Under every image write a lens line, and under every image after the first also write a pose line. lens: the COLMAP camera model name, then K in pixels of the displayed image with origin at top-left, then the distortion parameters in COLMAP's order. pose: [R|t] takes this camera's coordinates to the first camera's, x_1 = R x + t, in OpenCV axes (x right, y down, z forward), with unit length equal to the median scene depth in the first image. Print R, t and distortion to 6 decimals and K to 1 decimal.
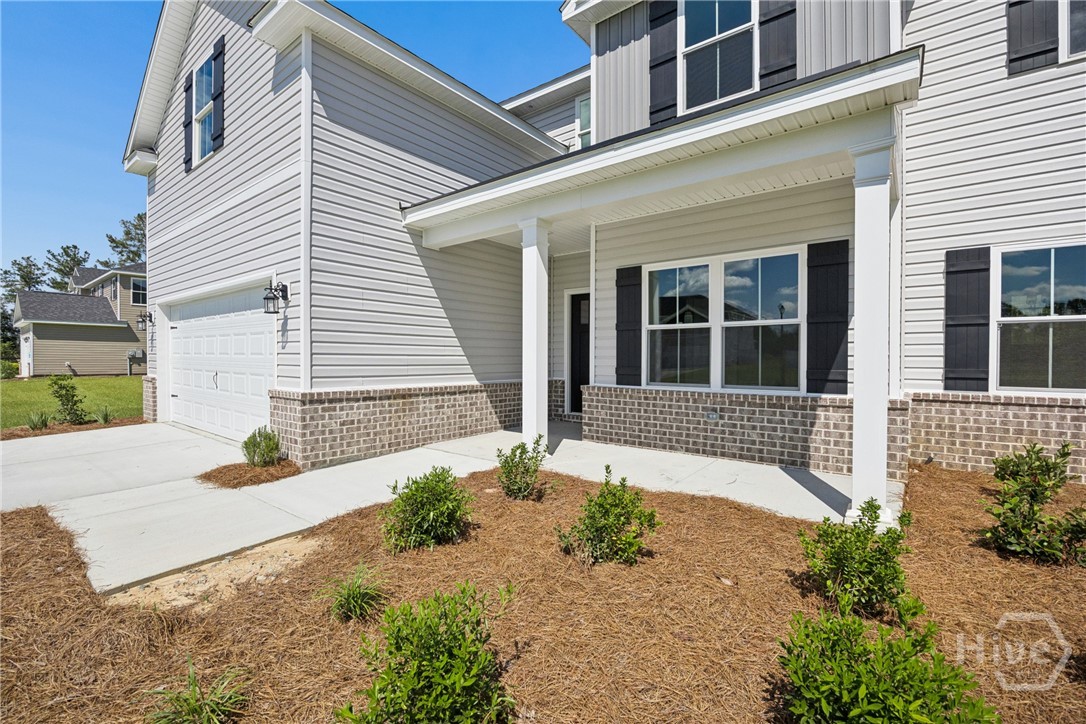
lens RADIAL K [[477.3, 0, 543.0], [0, 477.3, 362.0], [0, 0, 1]] dist [0.000293, -0.006961]
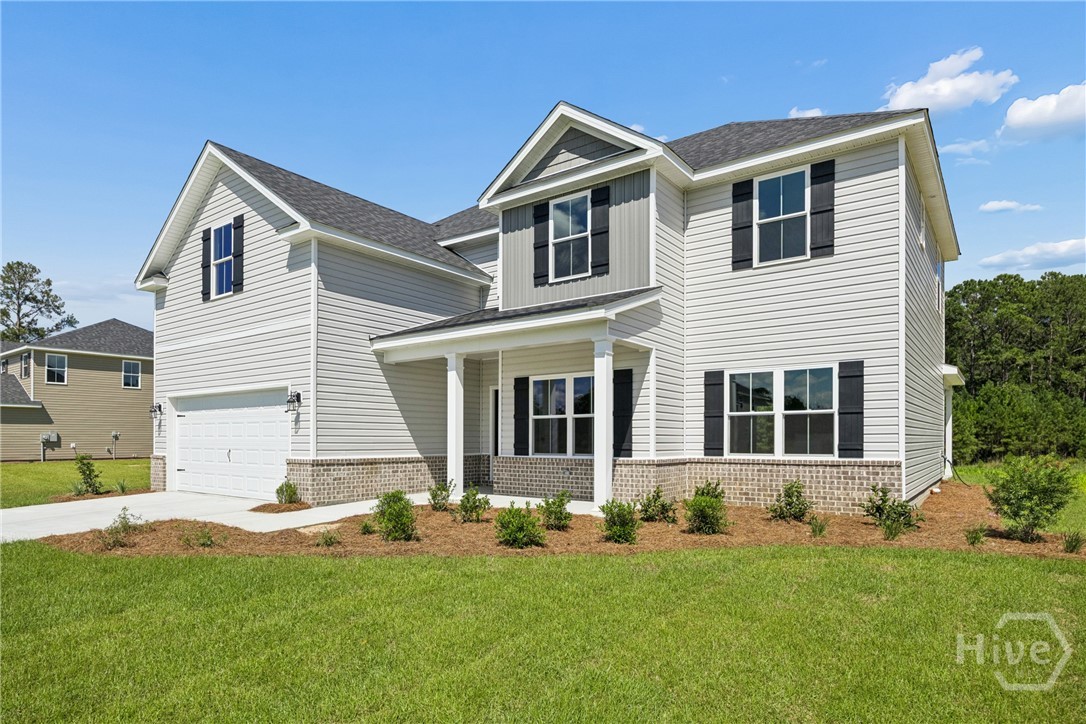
lens RADIAL K [[630.9, 0, 542.3], [0, 630.9, 427.8], [0, 0, 1]] dist [0.001030, -0.000635]
pose [[0.999462, -0.004075, 0.032540, 0.199275], [0.005043, 0.999546, -0.029719, 0.022843], [-0.032404, 0.029867, 0.999029, -1.101066]]
